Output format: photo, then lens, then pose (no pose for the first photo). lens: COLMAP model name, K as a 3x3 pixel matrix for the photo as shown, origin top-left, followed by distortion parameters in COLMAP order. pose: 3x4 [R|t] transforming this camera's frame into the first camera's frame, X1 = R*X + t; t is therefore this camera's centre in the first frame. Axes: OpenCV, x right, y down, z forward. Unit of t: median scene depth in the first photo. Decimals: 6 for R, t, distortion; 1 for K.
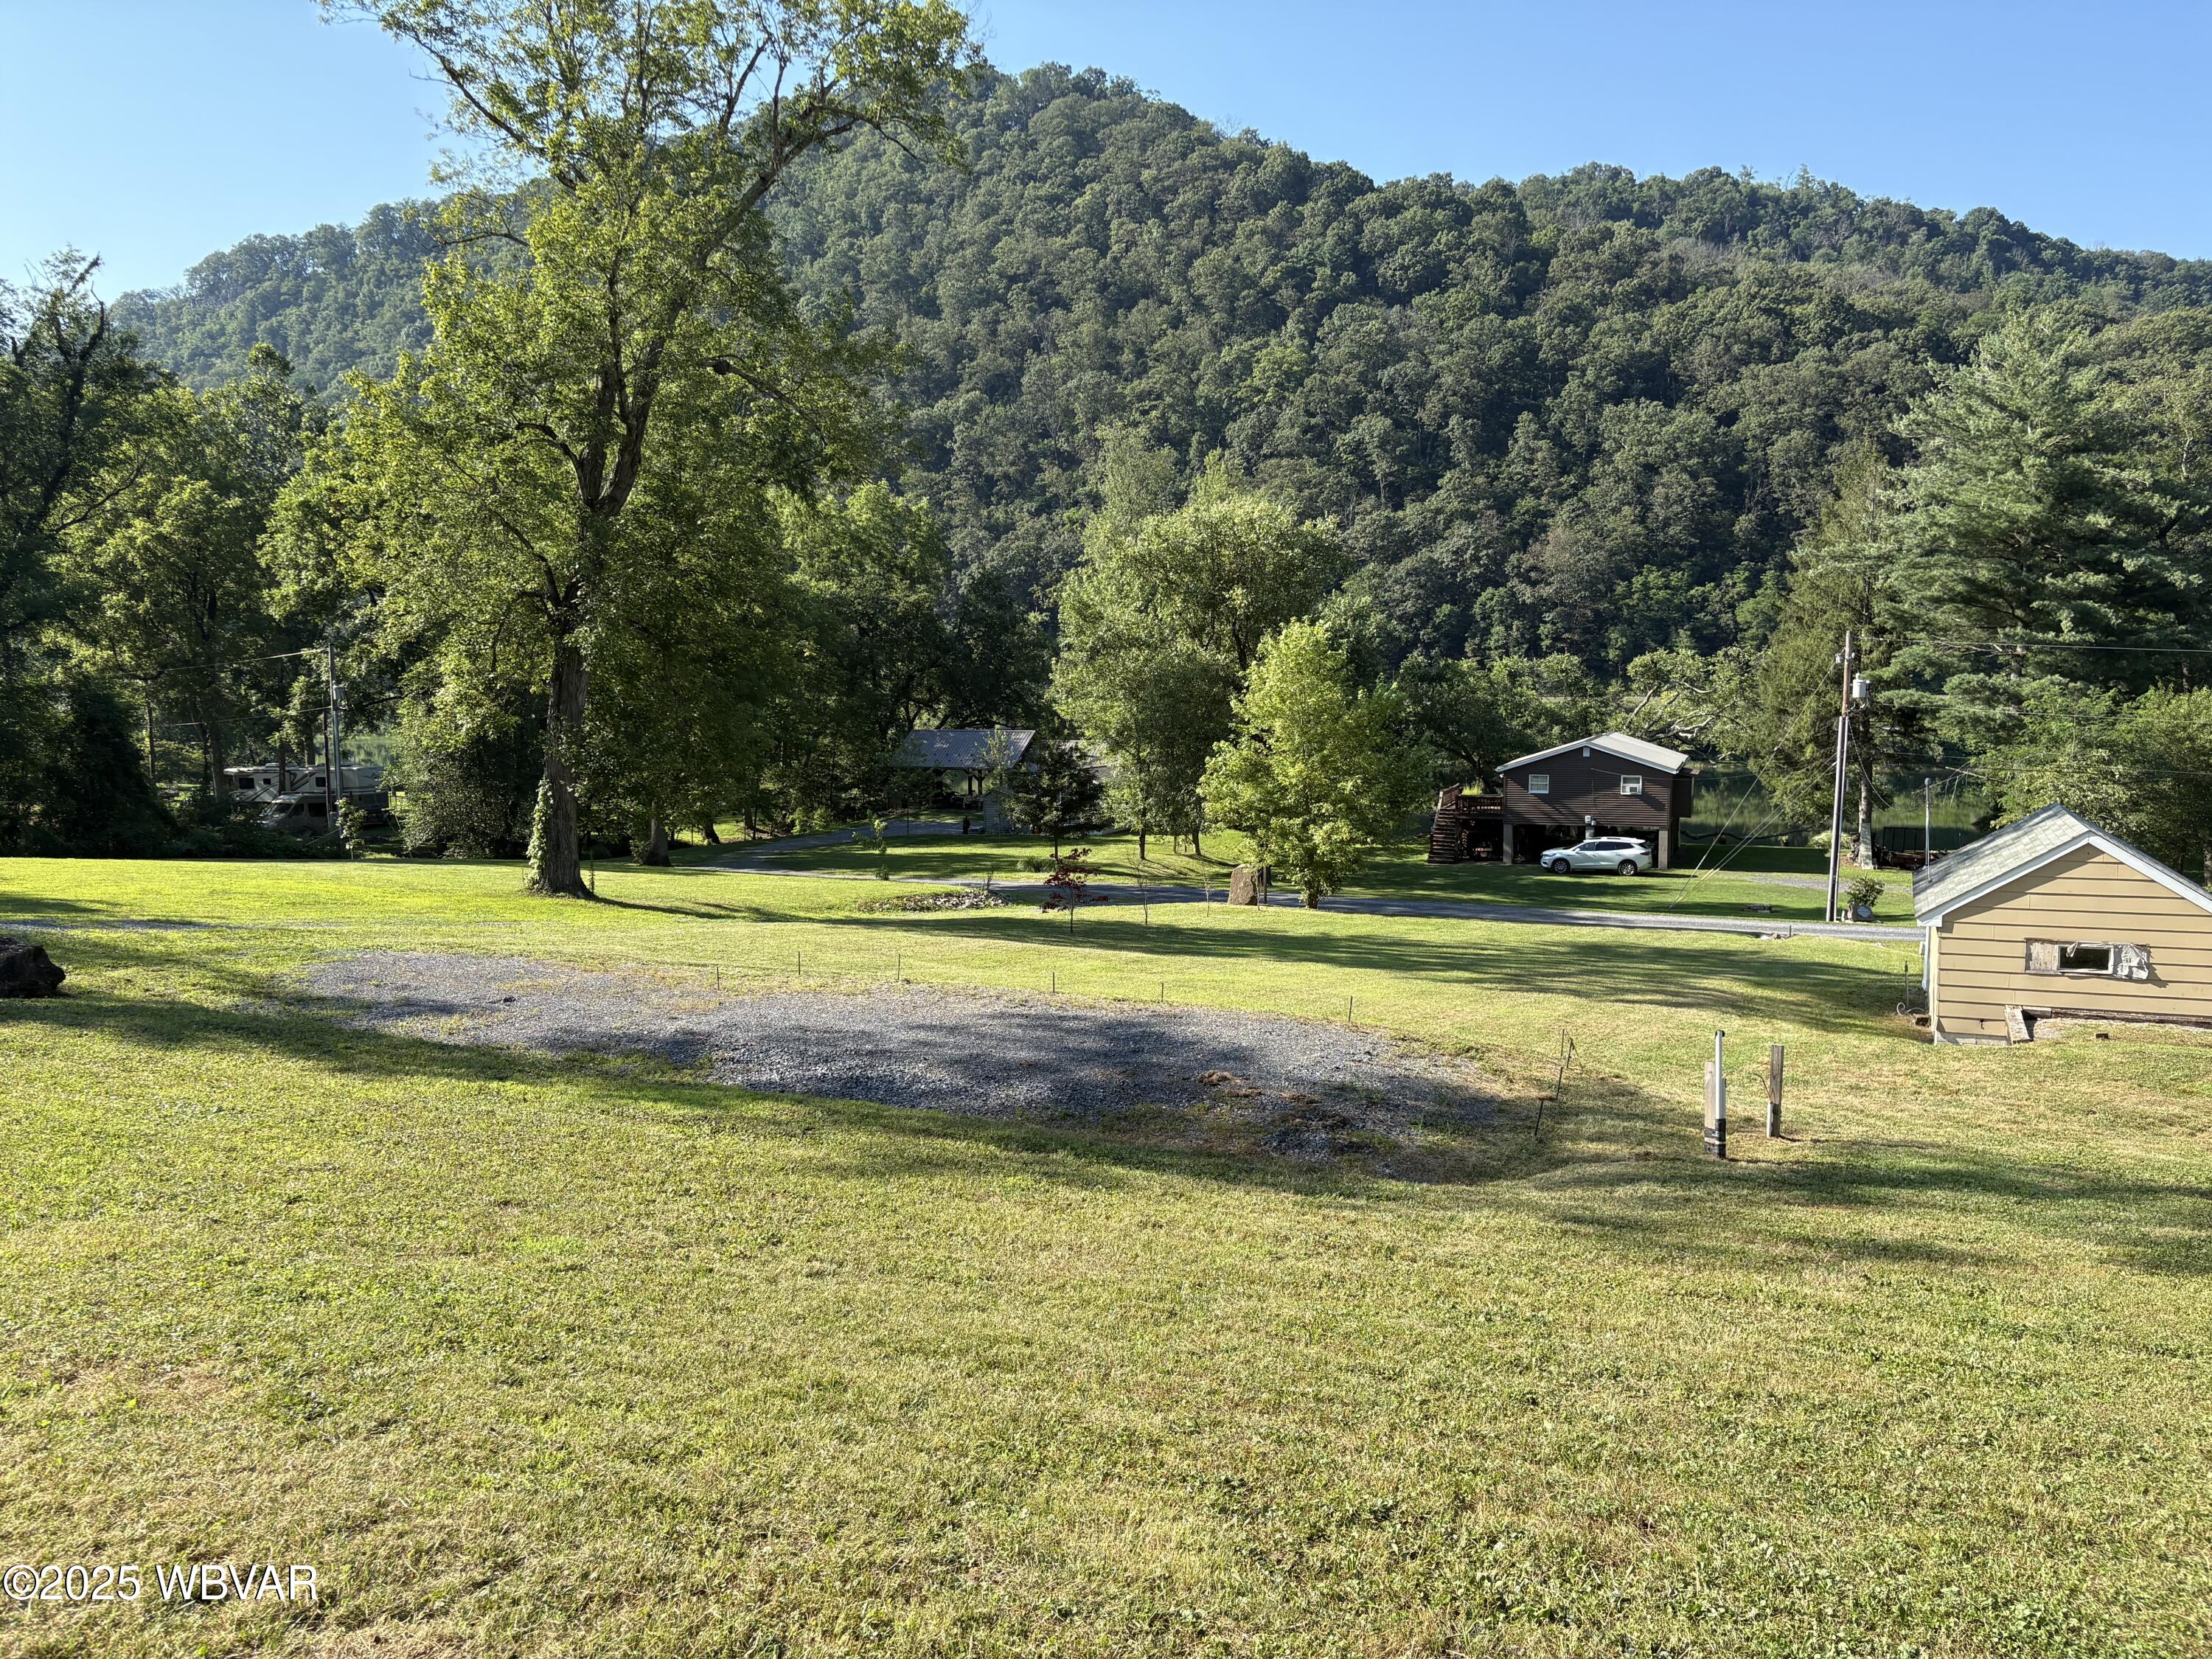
lens RADIAL K [[1652.4, 0, 1118.9], [0, 1652.4, 846.8], [0, 0, 1]] dist [0.034085, -0.039100]
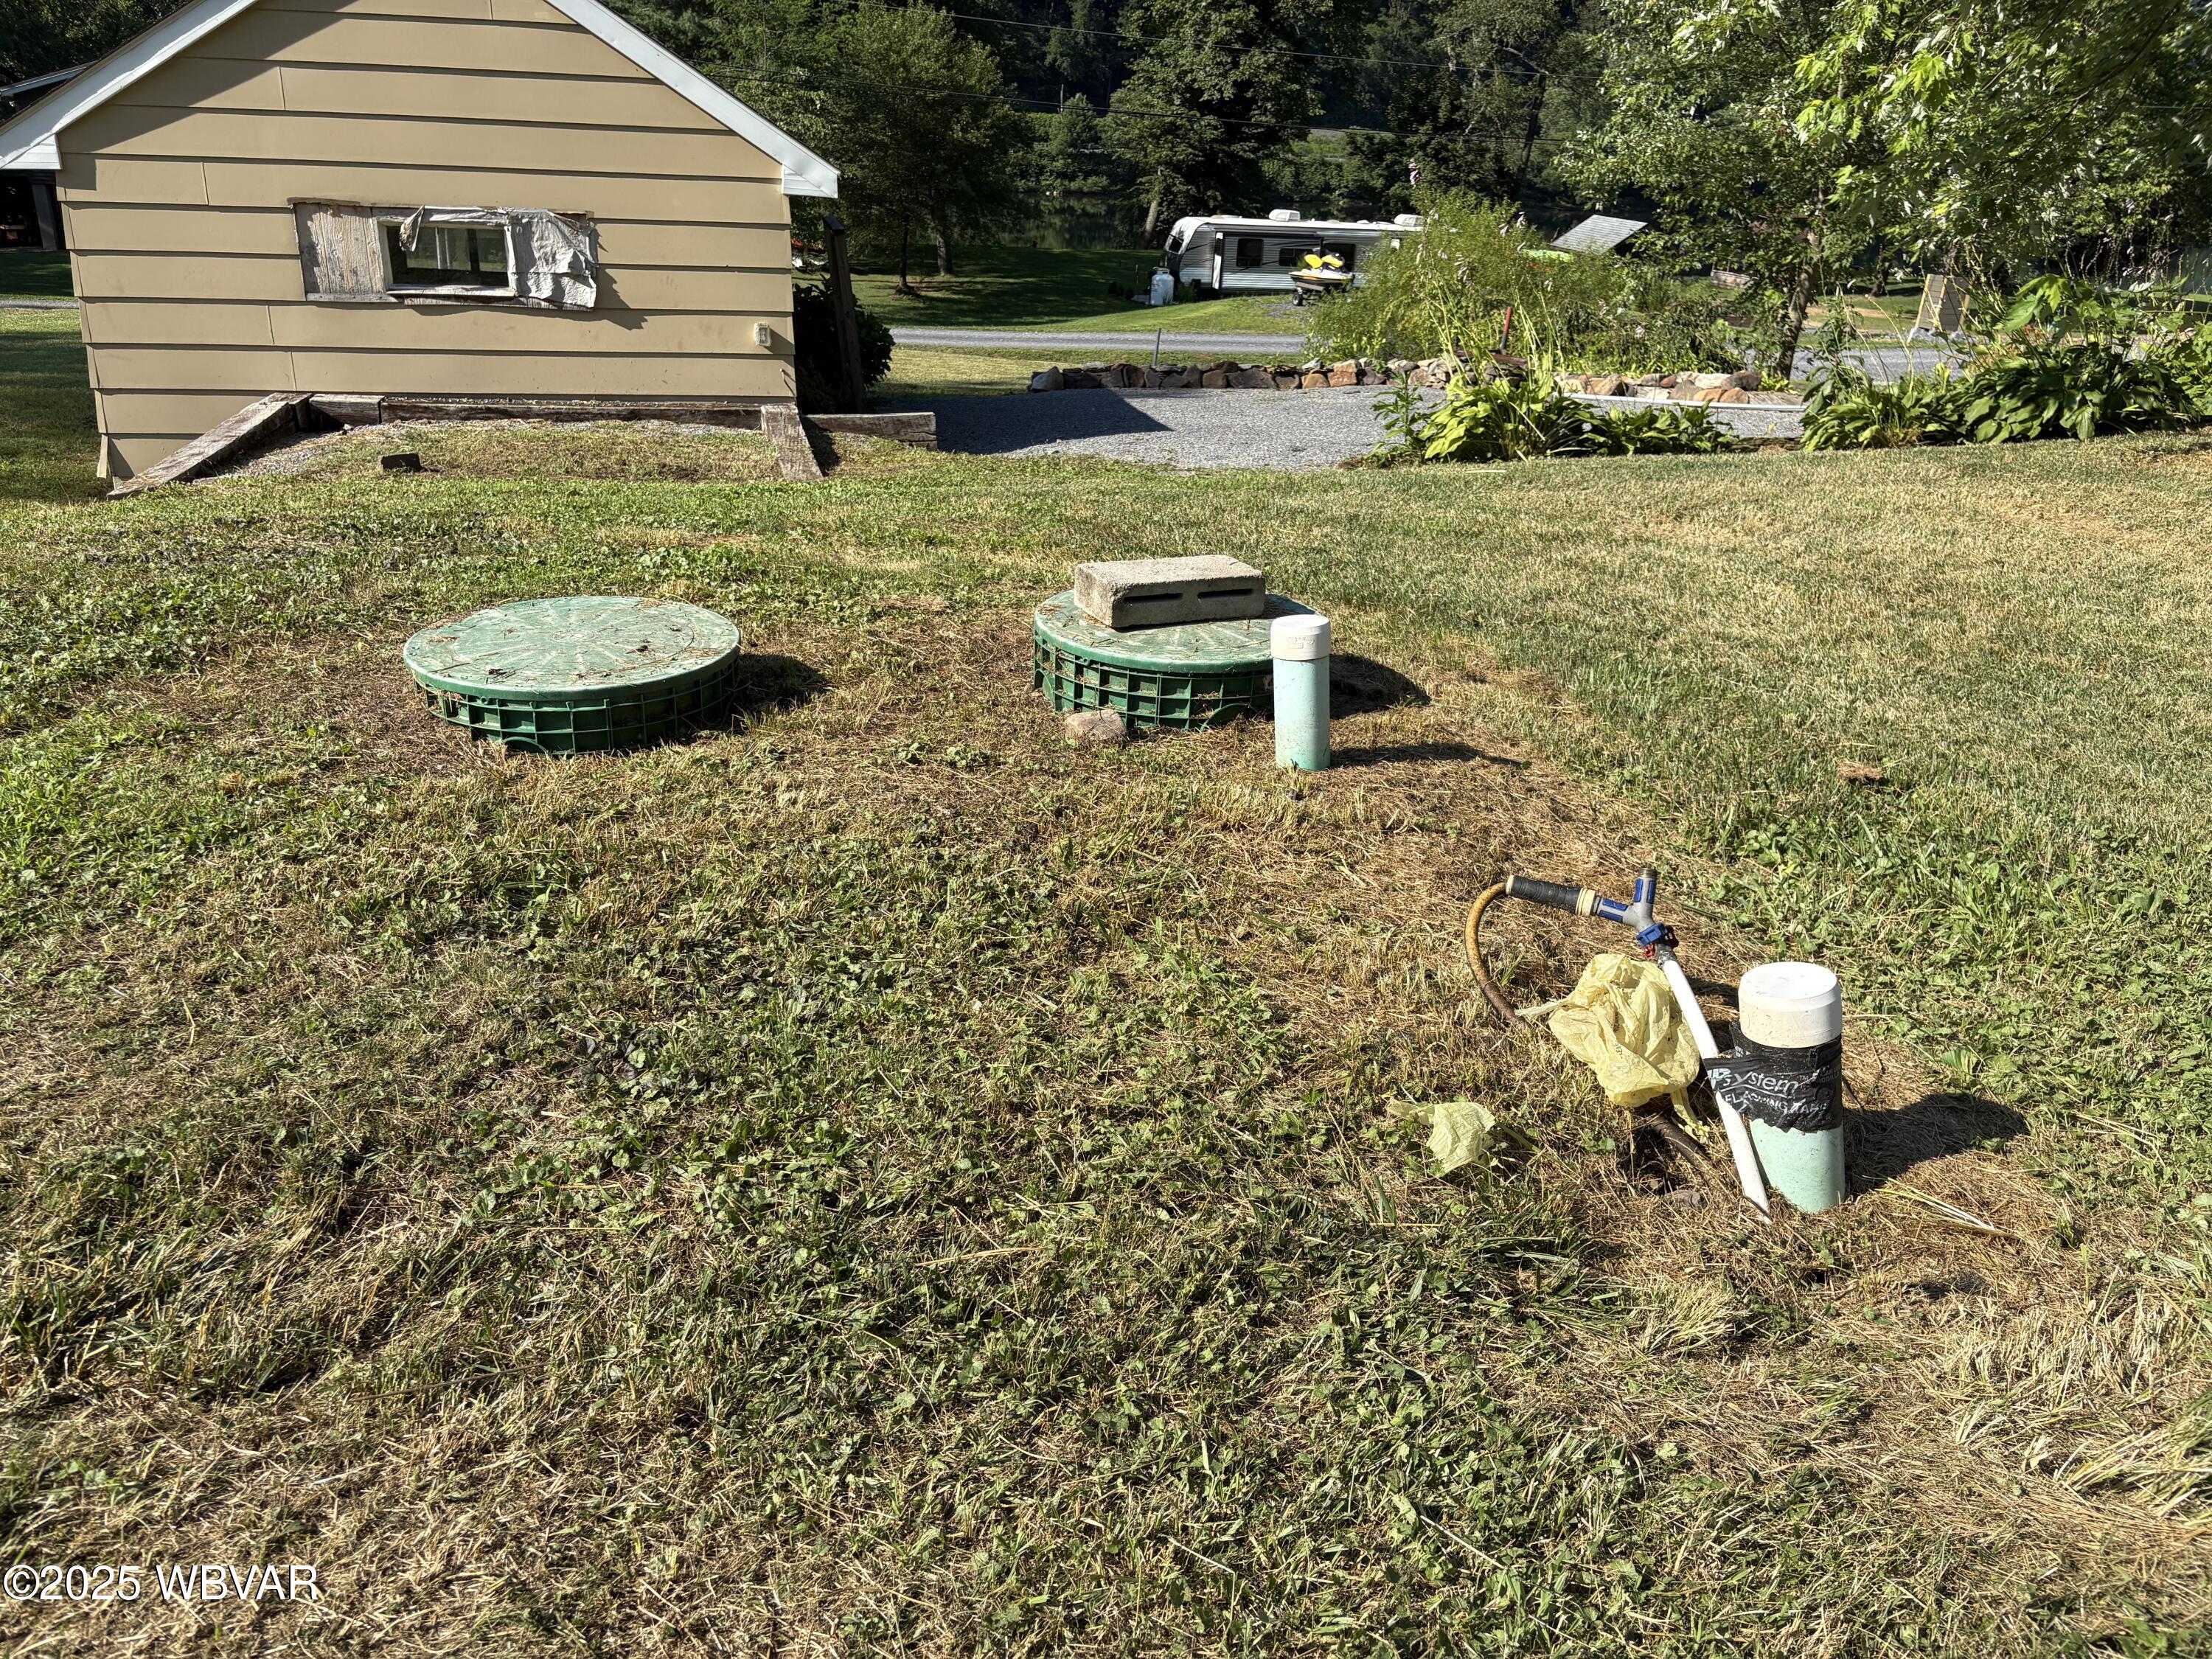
lens RADIAL K [[1652.4, 0, 1120.3], [0, 1652.4, 824.1], [0, 0, 1]] dist [0.034085, -0.039100]
pose [[0.791223, -0.196107, 0.579231, 0.186231], [0.005442, 0.949407, 0.314002, 0.029385], [-0.611504, -0.245294, 0.752259, 0.239796]]
